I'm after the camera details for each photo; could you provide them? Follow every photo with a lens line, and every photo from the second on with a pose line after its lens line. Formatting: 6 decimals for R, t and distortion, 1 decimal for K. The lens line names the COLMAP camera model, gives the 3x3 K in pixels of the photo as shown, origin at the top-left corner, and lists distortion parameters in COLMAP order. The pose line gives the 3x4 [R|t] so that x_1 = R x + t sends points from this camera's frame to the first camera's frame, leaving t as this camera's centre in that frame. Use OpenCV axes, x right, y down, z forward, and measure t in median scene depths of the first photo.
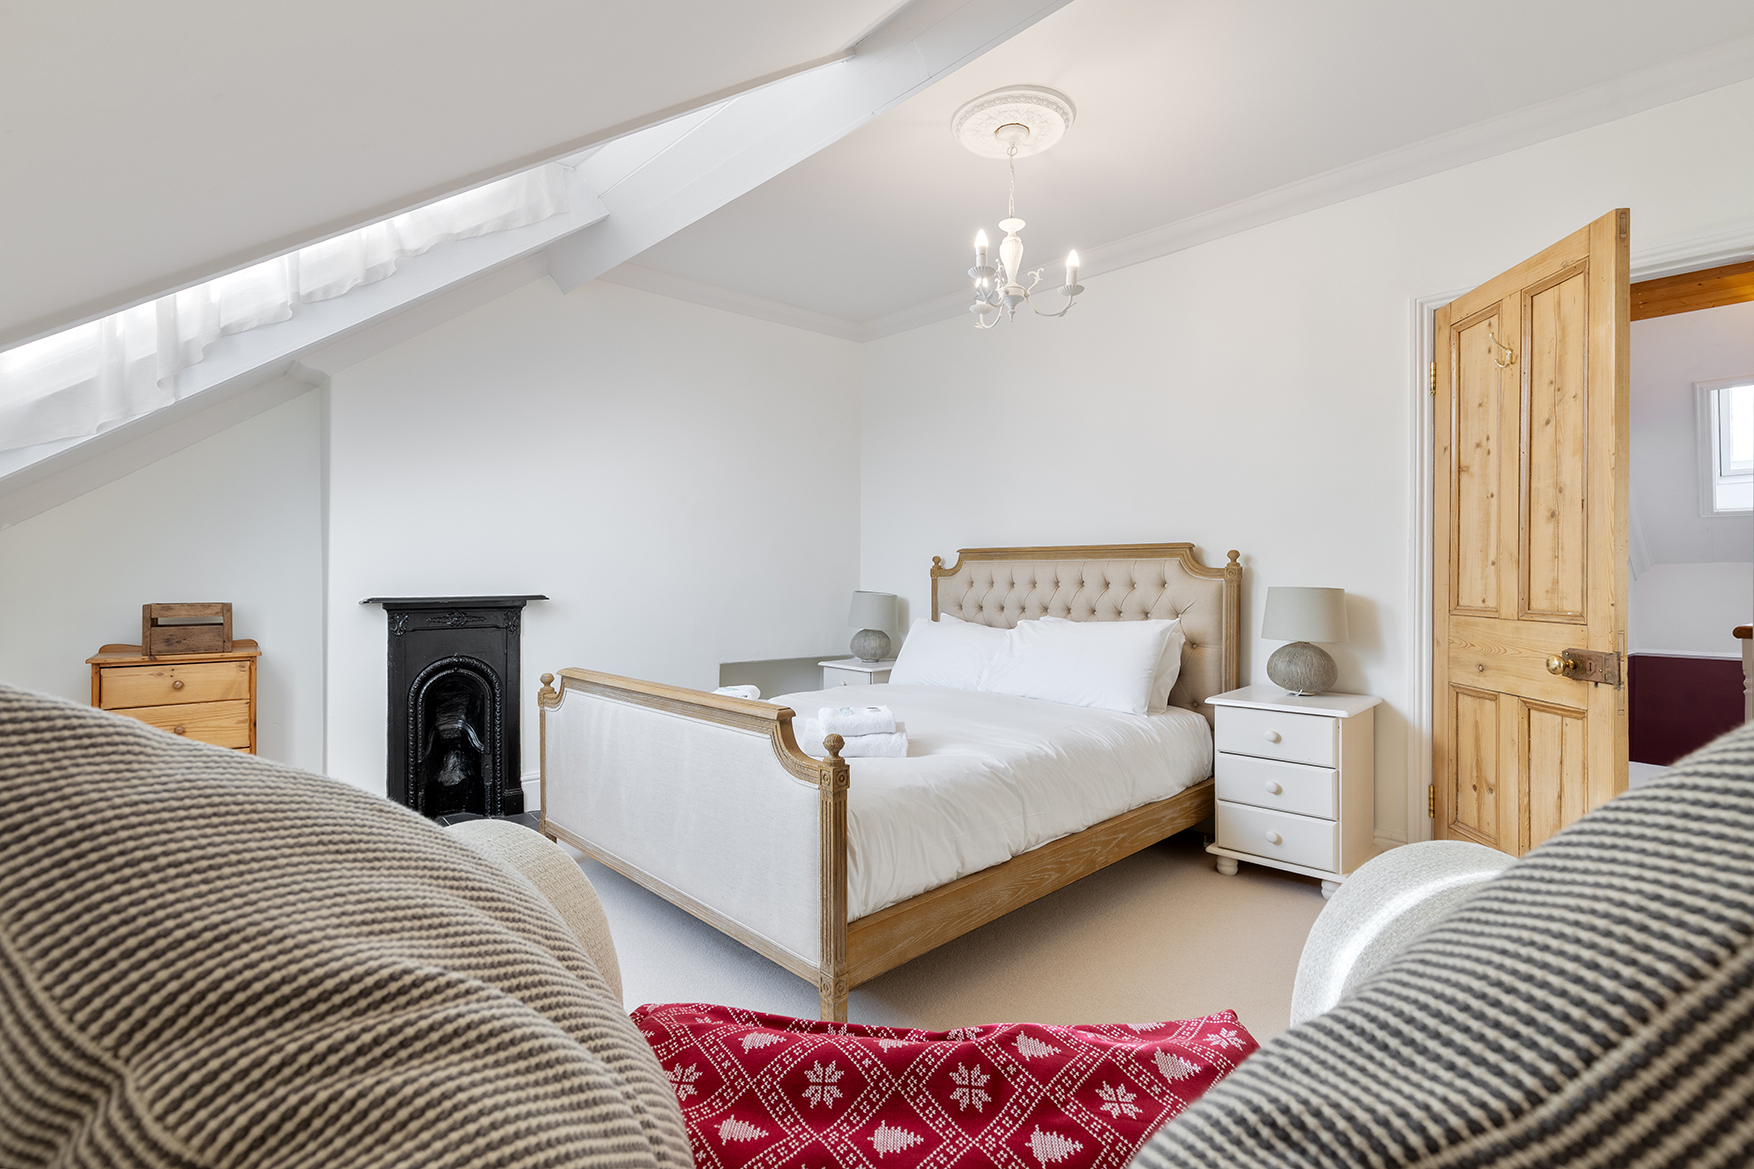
lens RADIAL K [[782.5, 0, 882.8], [0, 782.5, 584.3], [0, 0, 1]] dist [0.002851, -0.001175]
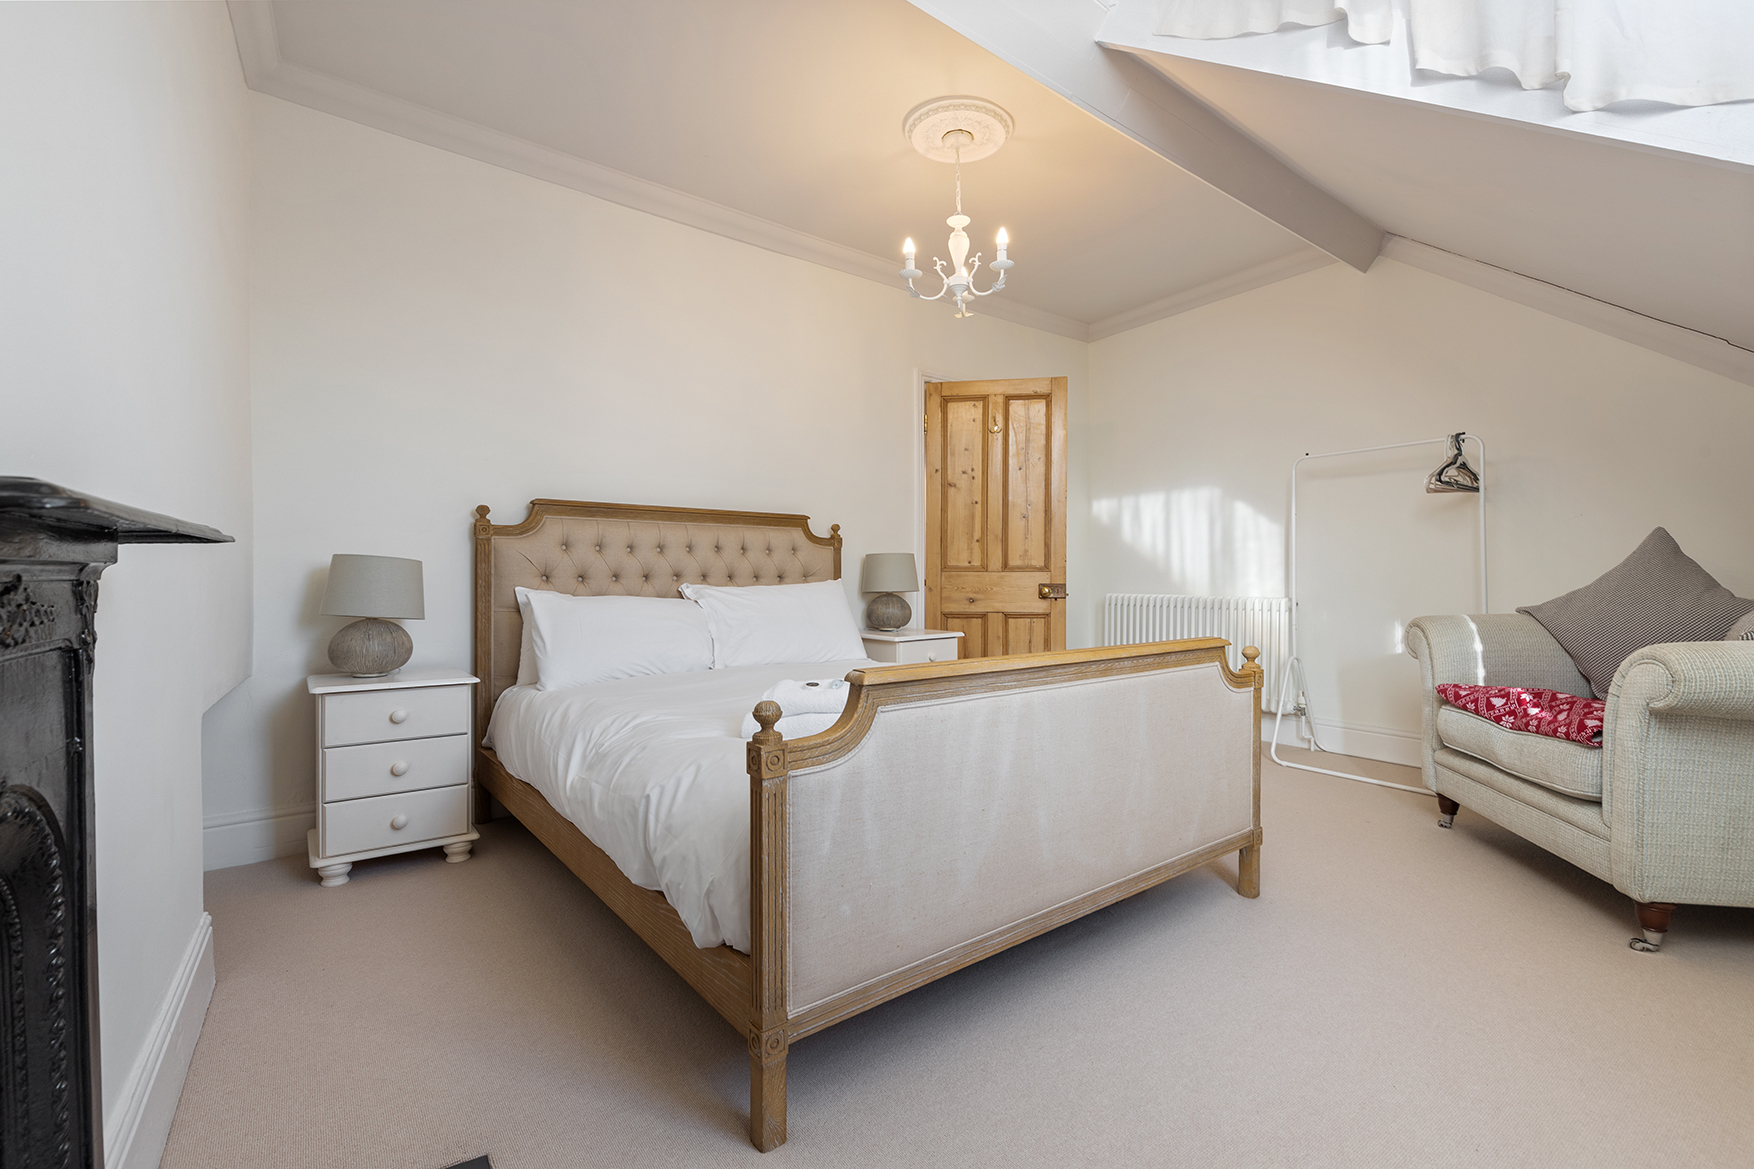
lens RADIAL K [[782.5, 0, 882.8], [0, 782.5, 584.3], [0, 0, 1]] dist [0.002851, -0.001175]
pose [[0.089139, -0.021318, 0.995791, -0.939640], [0.003595, 0.999771, 0.021082, 0.030964], [-0.996013, 0.001700, 0.089195, 0.978311]]
